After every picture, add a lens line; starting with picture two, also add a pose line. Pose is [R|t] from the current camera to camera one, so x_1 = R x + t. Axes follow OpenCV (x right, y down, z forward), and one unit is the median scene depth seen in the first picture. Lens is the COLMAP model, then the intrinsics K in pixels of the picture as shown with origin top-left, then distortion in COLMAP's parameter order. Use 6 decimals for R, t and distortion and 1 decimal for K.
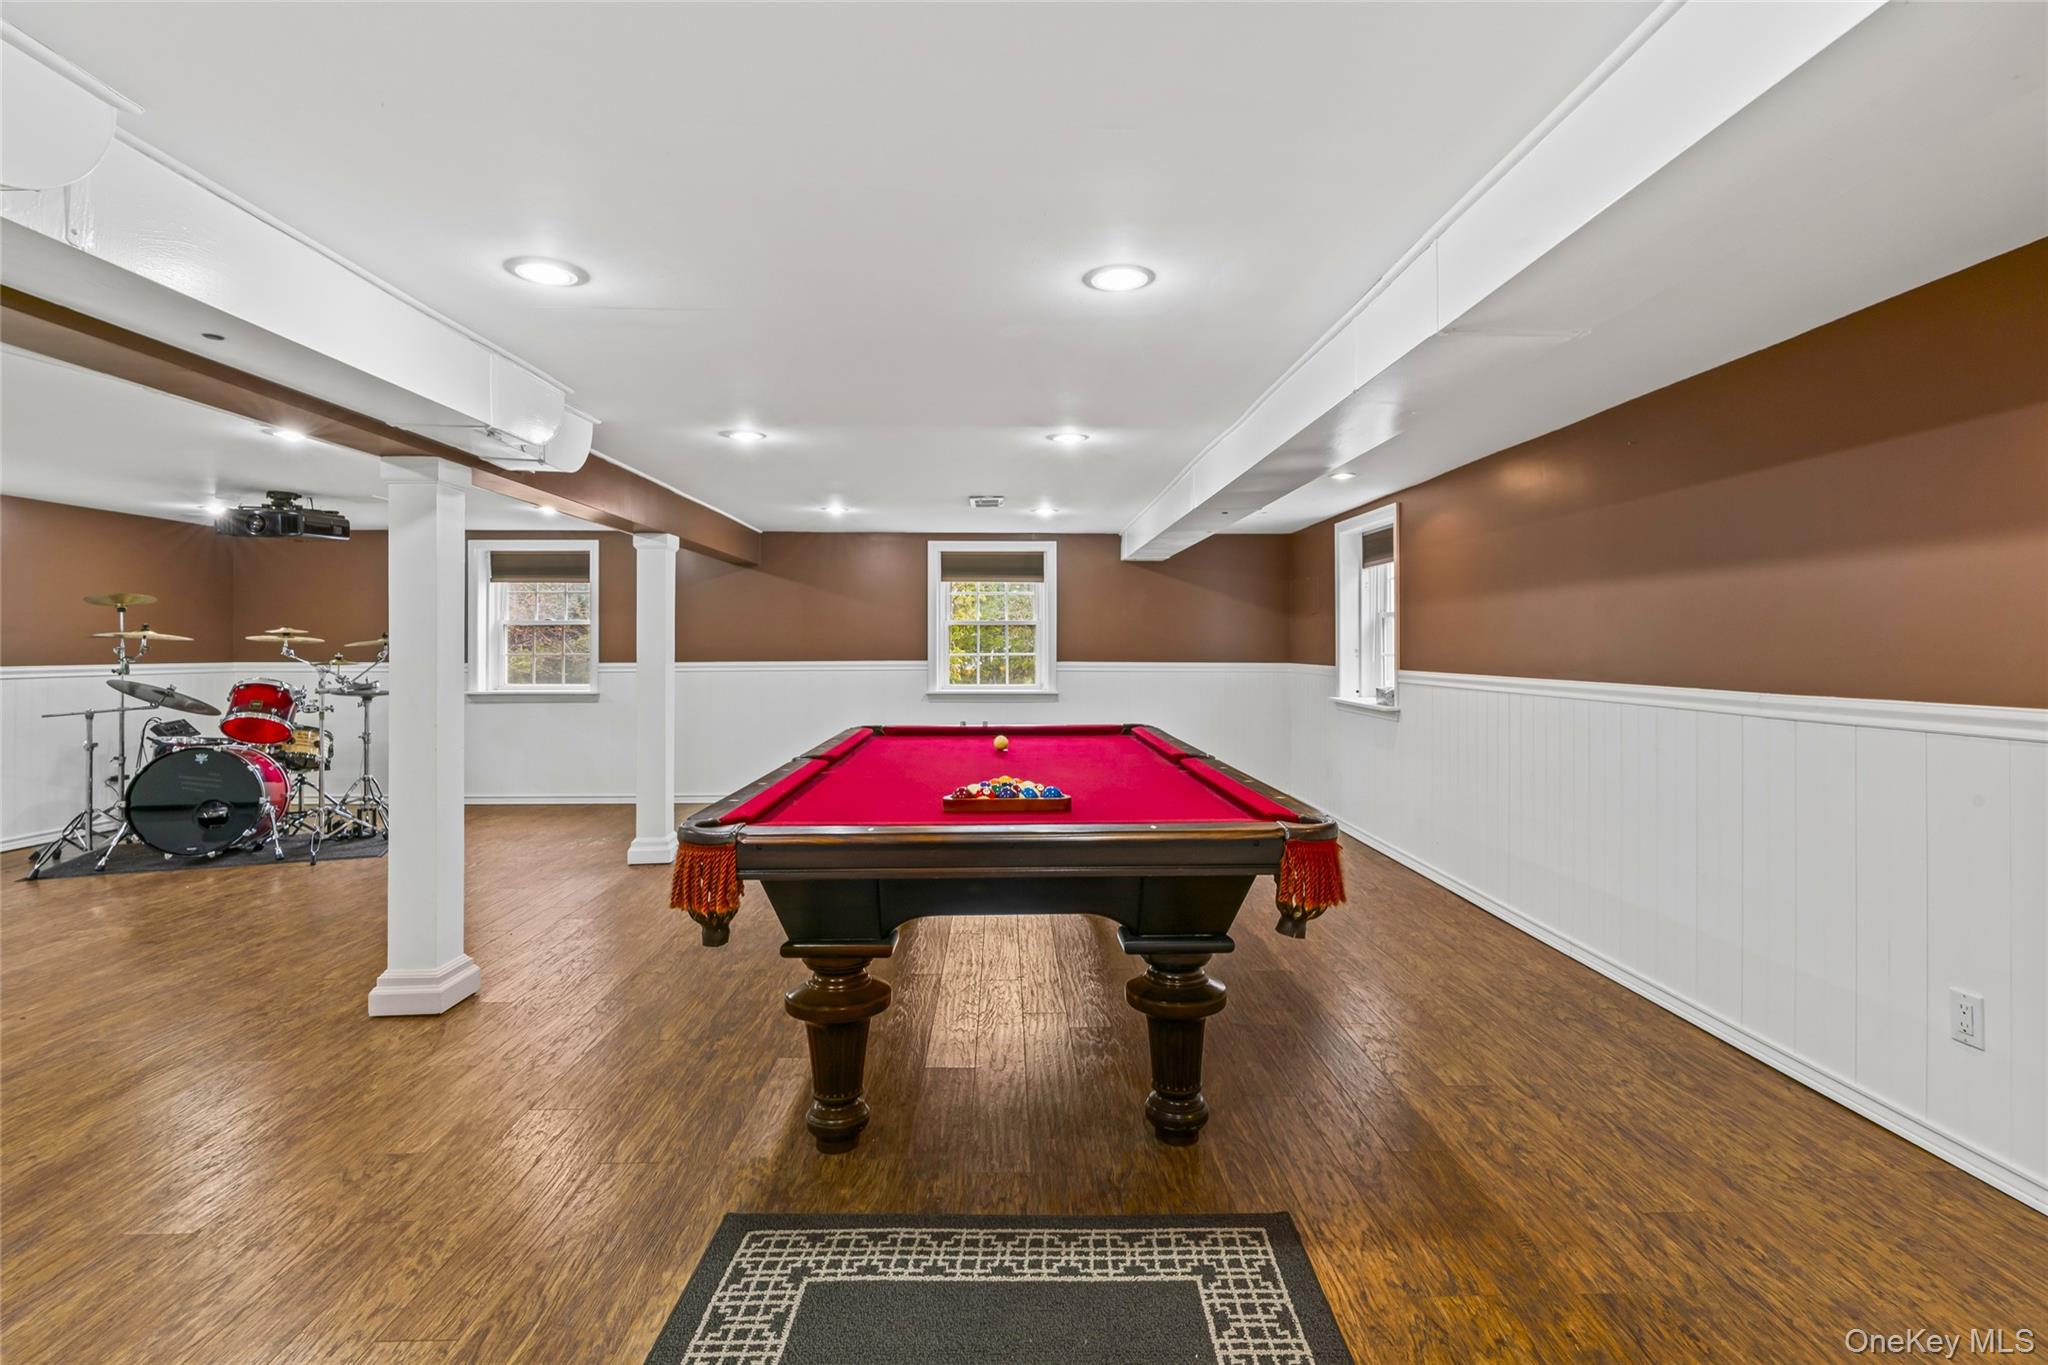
lens RADIAL K [[941.9, 0, 1021.1], [0, 941.9, 670.4], [0, 0, 1]] dist [0.012768, 0.001541]
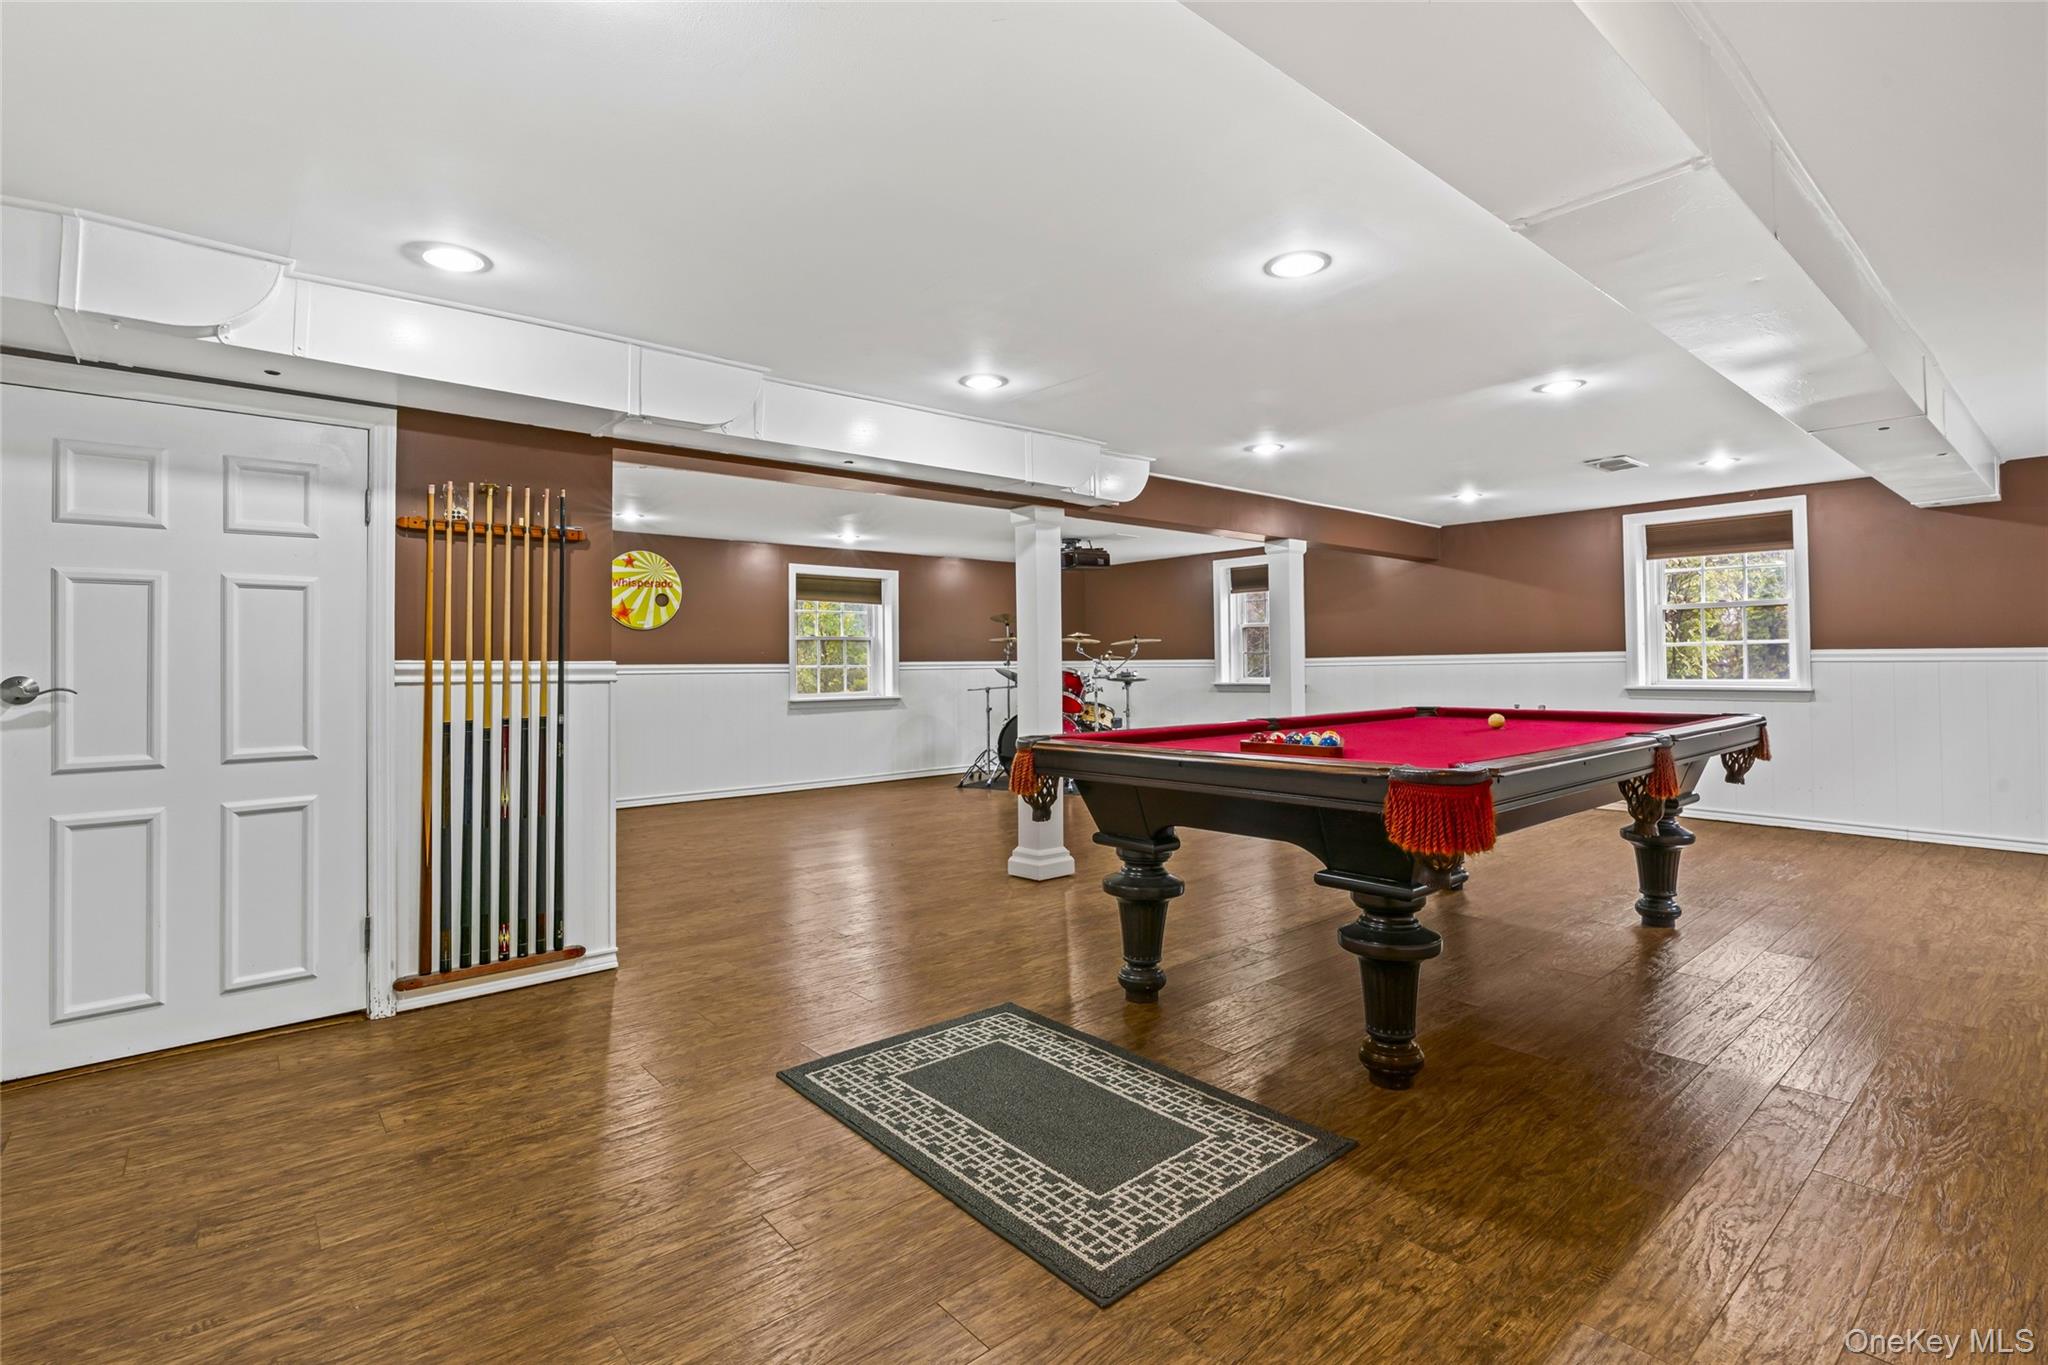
lens RADIAL K [[941.9, 0, 1076.2], [0, 941.9, 653.6], [0, 0, 1]] dist [0.012768, 0.001541]
pose [[0.677034, -0.018362, -0.735723, 0.286398], [-0.005336, 0.999540, -0.029857, 0.030456], [0.735933, 0.024140, 0.676624, 0.030771]]
